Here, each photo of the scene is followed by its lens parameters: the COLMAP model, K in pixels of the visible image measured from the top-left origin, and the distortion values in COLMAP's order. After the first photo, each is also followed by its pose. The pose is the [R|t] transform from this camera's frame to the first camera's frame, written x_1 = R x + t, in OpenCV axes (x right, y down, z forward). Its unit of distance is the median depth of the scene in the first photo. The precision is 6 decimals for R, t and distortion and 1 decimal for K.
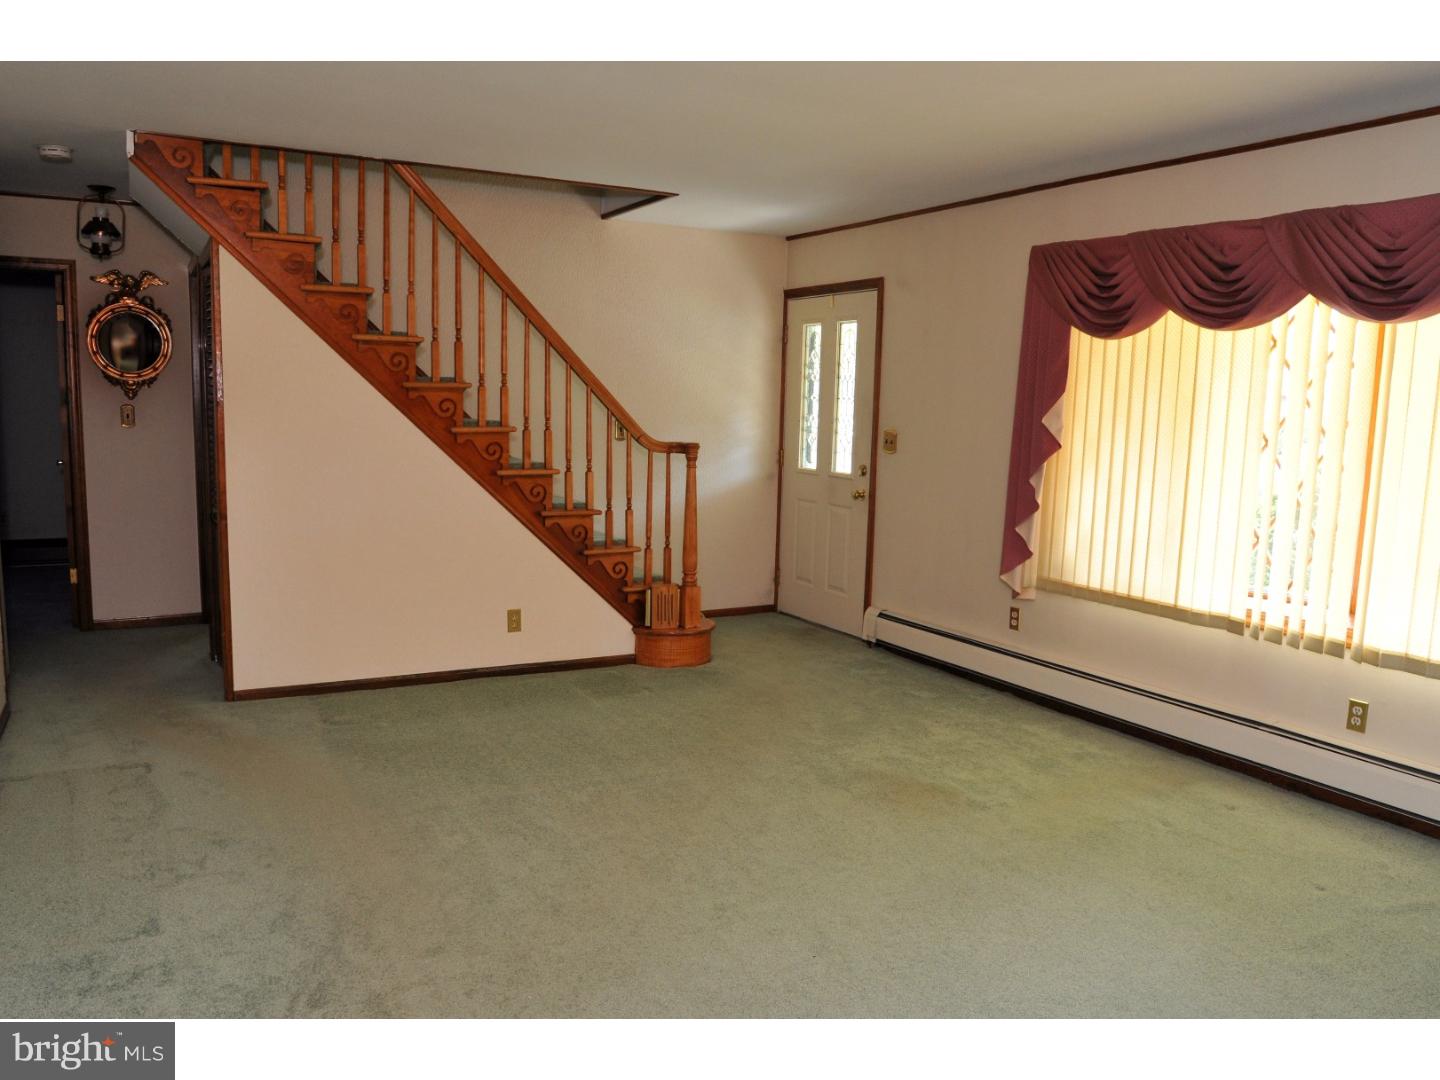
lens RADIAL K [[1011.1, 0, 707.8], [0, 1011.1, 538.5], [0, 0, 1]] dist [-0.080048, 0.023262]
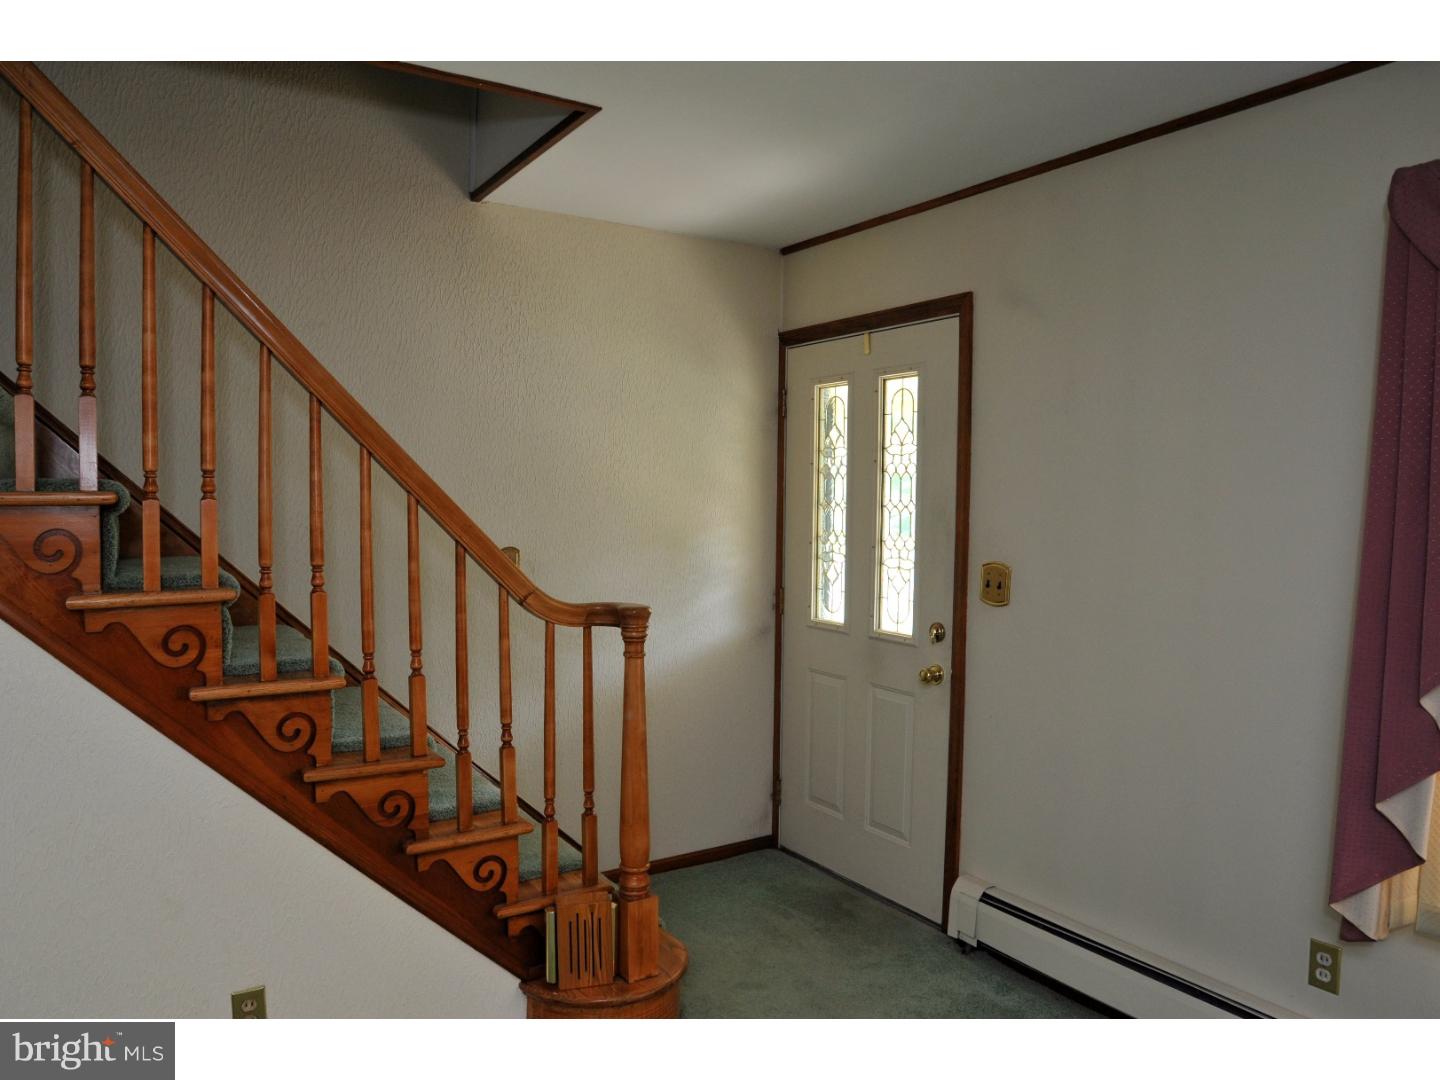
lens RADIAL K [[1011.1, 0, 730.7], [0, 1011.1, 544.9], [0, 0, 1]] dist [-0.080048, 0.023262]
pose [[0.996714, -0.017235, 0.079141, -0.006660], [0.024150, 0.995892, -0.087270, -0.071997], [-0.077312, 0.088894, 0.993036, 0.454950]]
